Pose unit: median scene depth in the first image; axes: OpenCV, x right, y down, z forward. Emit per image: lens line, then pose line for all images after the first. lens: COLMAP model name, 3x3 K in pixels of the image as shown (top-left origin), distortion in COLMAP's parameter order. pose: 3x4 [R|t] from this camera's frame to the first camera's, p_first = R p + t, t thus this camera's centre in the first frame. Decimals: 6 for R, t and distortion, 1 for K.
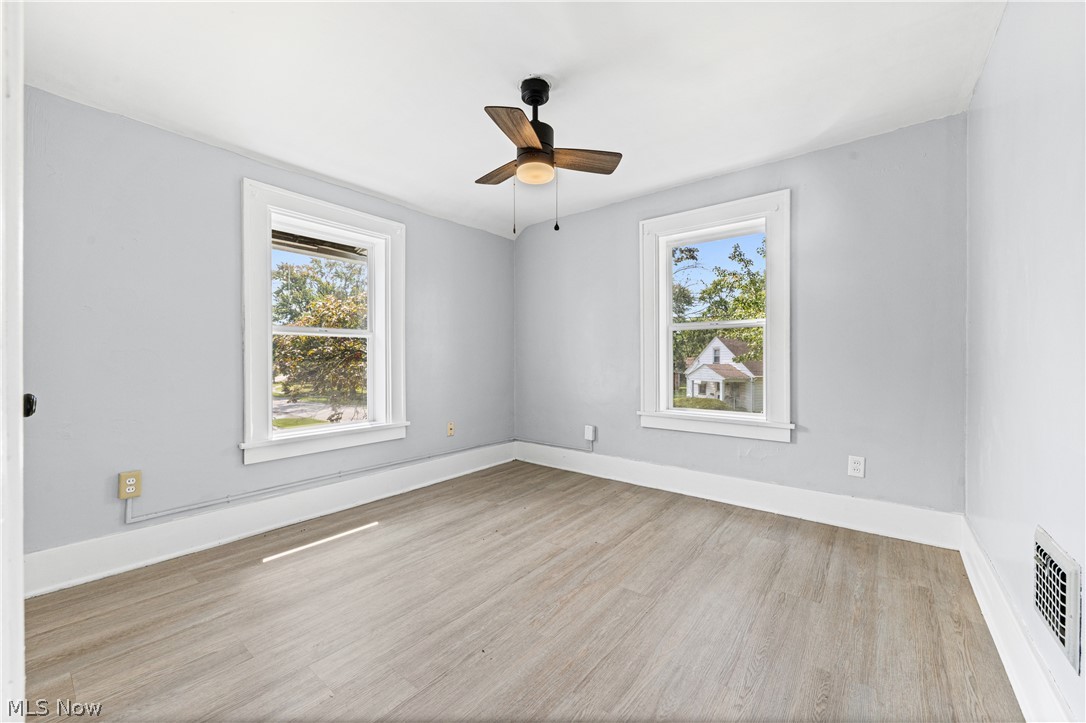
lens RADIAL K [[446.4, 0, 545.0], [0, 446.4, 353.3], [0, 0, 1]] dist [-0.000476, -0.000252]
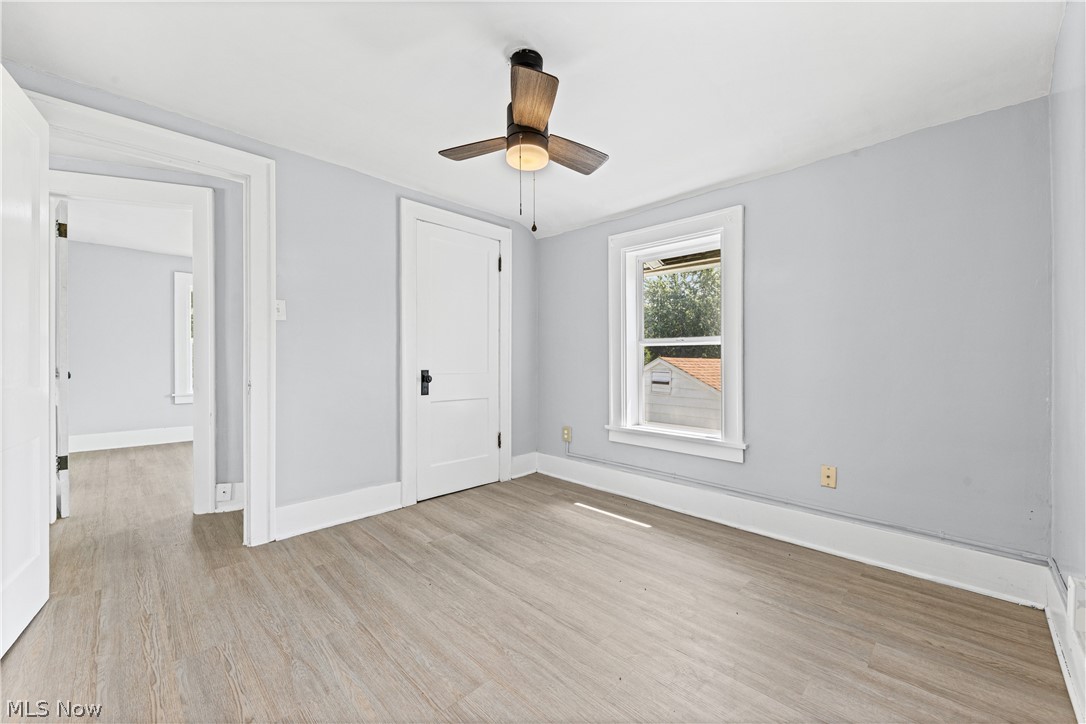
lens RADIAL K [[438.2, 0, 539.6], [0, 438.2, 361.2], [0, 0, 1]] dist [0.000925, -0.000405]
pose [[-0.165180, -0.001137, -0.986263, 0.694403], [0.000330, 0.999999, -0.001208, 0.001627], [0.986263, -0.000525, -0.165180, 0.971234]]
